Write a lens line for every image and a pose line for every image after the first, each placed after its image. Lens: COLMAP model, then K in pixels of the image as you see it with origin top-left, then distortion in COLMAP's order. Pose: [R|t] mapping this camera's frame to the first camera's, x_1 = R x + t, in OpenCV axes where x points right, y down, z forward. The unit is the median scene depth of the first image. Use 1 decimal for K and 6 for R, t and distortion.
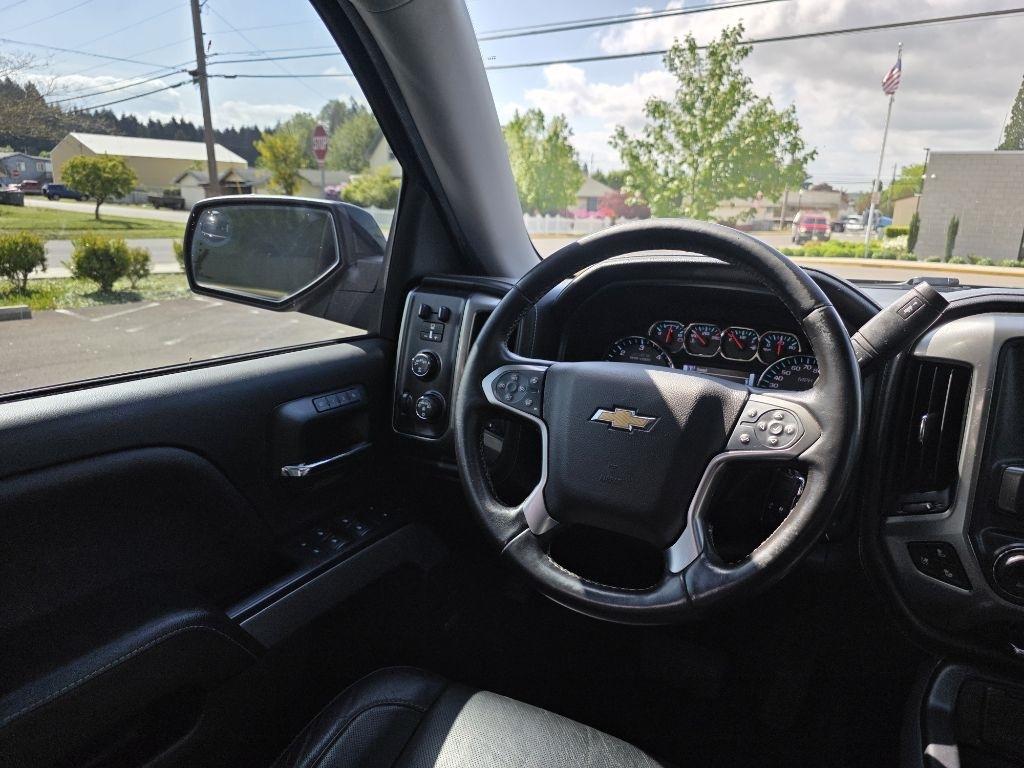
lens RADIAL K [[686.6, 0, 512.0], [0, 686.6, 384.0], [0, 0, 1]] dist [0.052557, -0.058882]
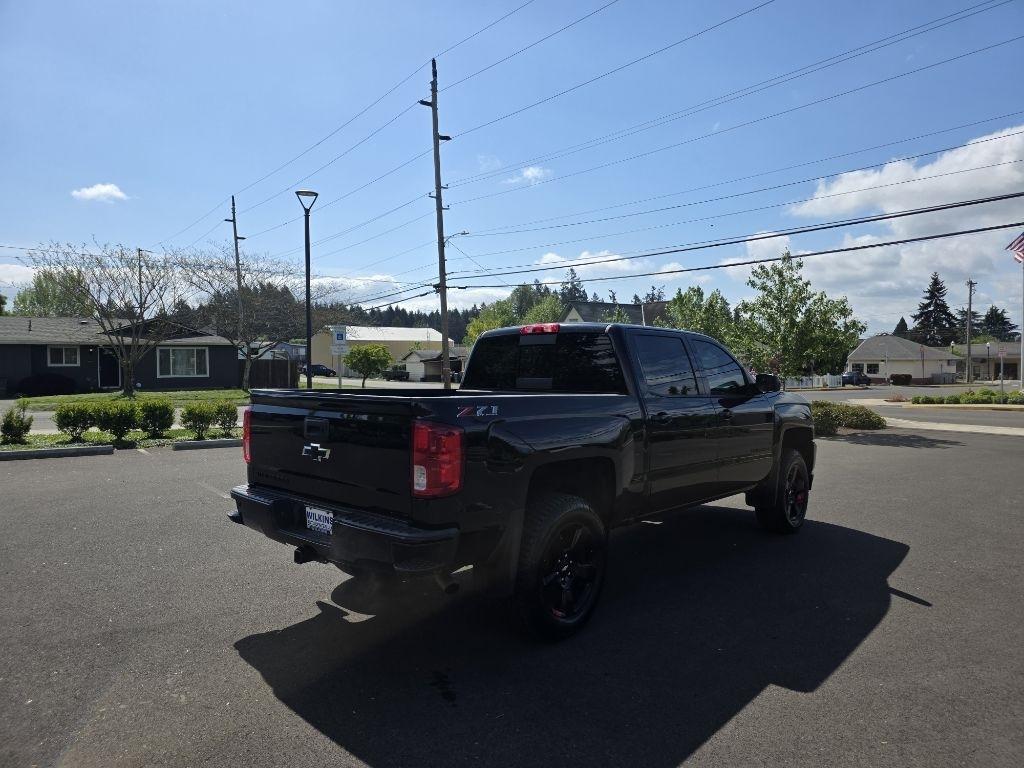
lens RADIAL K [[686.6, 0, 512.0], [0, 686.6, 384.0], [0, 0, 1]] dist [0.052557, -0.058882]
pose [[0.967898, -0.028980, -0.249667, 0.076631], [-0.029324, 0.973527, -0.226684, 0.131580], [0.249627, 0.226728, 0.941425, -0.514141]]
